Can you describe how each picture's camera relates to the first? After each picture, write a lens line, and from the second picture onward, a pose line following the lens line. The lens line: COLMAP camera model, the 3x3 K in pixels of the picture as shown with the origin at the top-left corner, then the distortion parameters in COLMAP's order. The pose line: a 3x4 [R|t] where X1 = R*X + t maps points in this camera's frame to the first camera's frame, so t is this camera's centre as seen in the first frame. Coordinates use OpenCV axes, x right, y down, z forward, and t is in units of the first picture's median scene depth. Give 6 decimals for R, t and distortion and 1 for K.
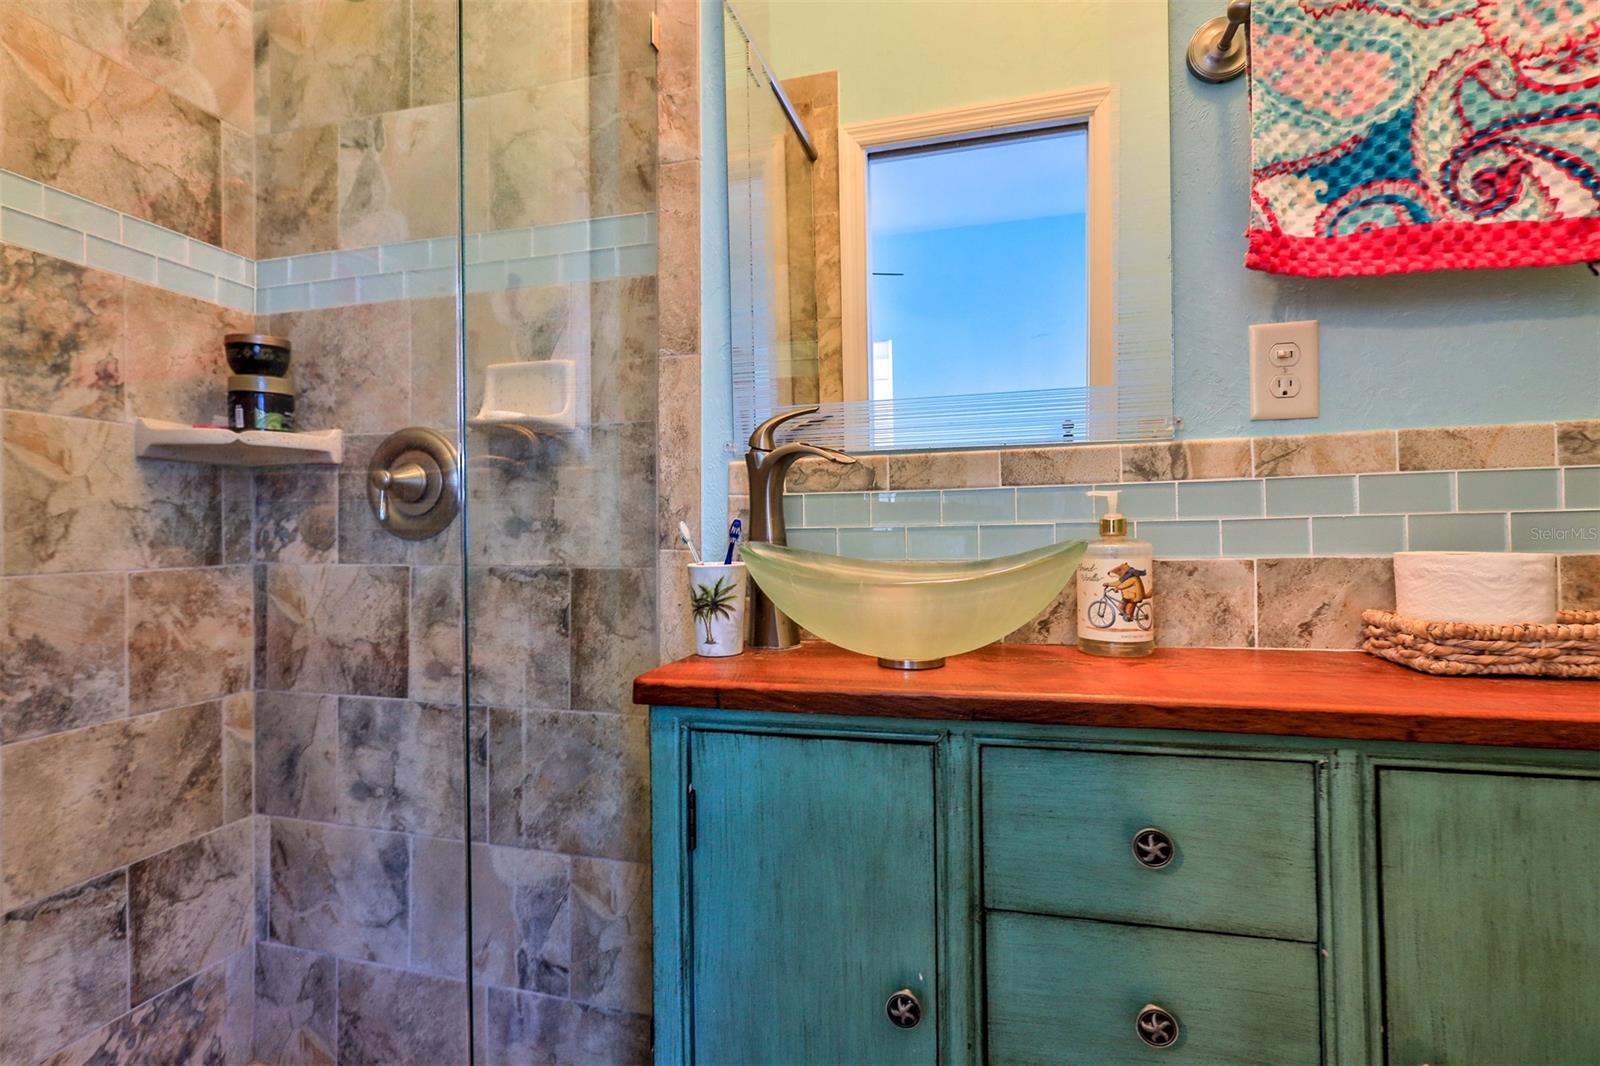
lens RADIAL K [[734.0, 0, 800.2], [0, 734.0, 533.8], [0, 0, 1]] dist [-0.001628, -0.000800]
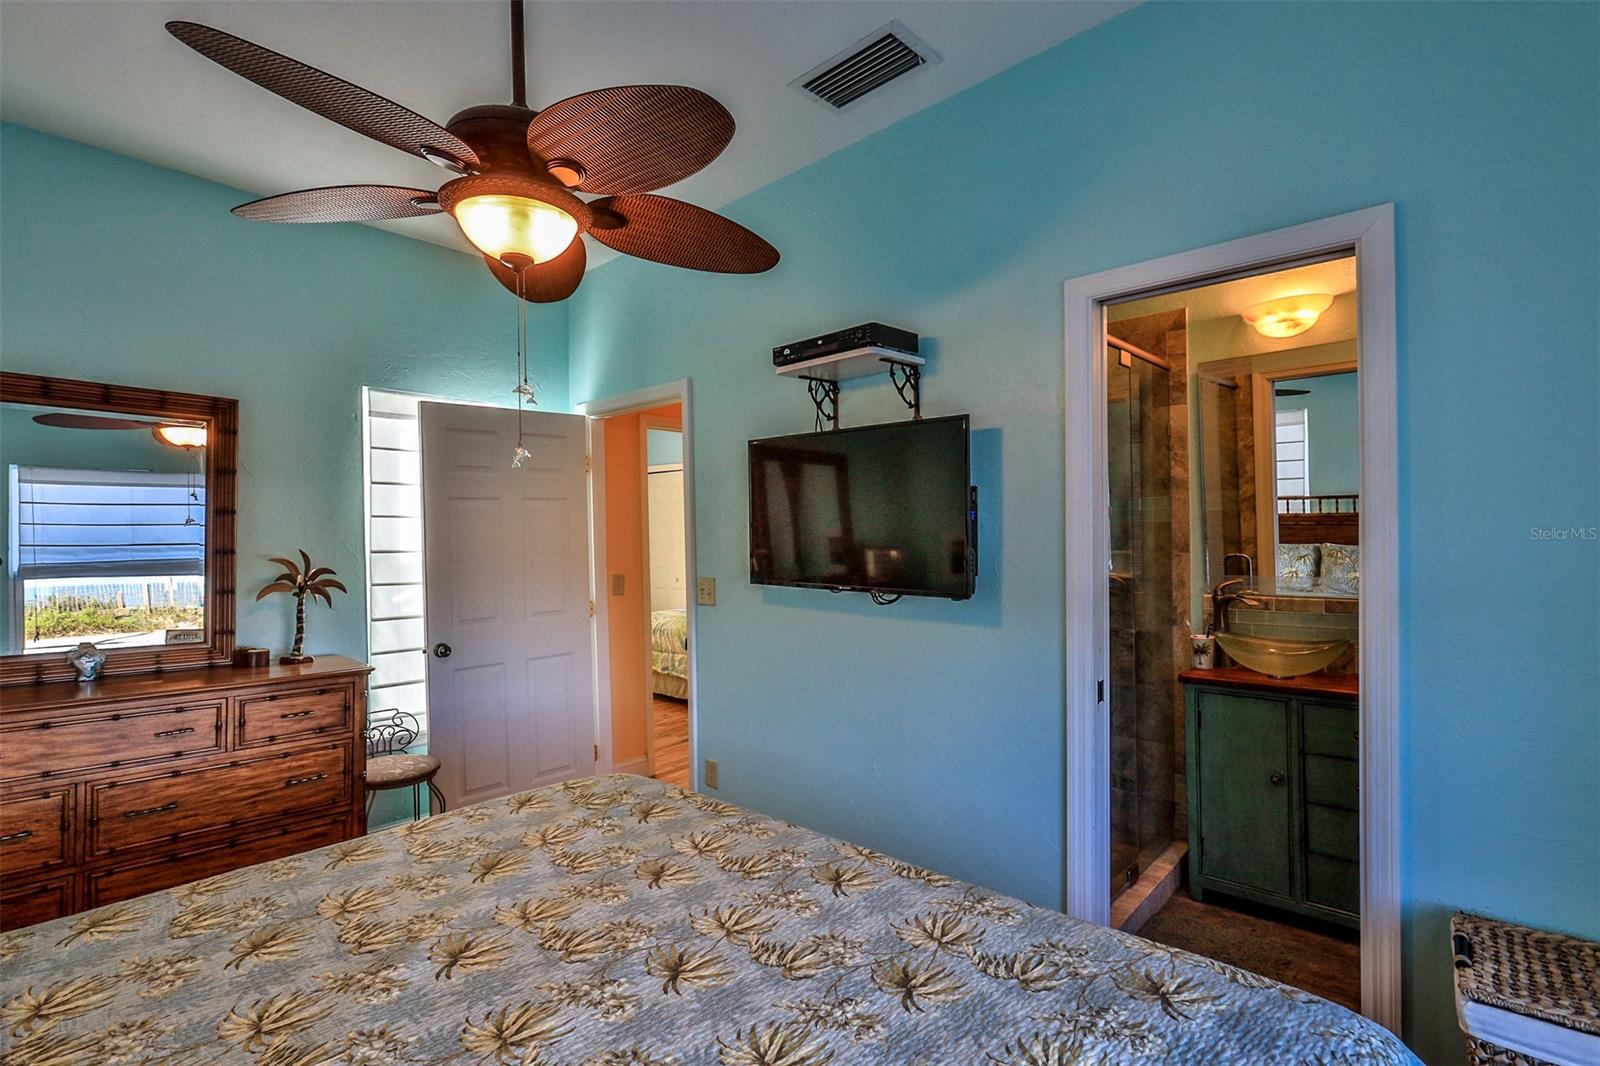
lens RADIAL K [[734.0, 0, 802.1], [0, 734.0, 534.3], [0, 0, 1]] dist [-0.001628, -0.000800]
pose [[0.874833, -0.007165, -0.484371, -0.077985], [0.008510, 0.999964, 0.000579, -0.321050], [0.484349, -0.004628, 0.874863, -1.945572]]
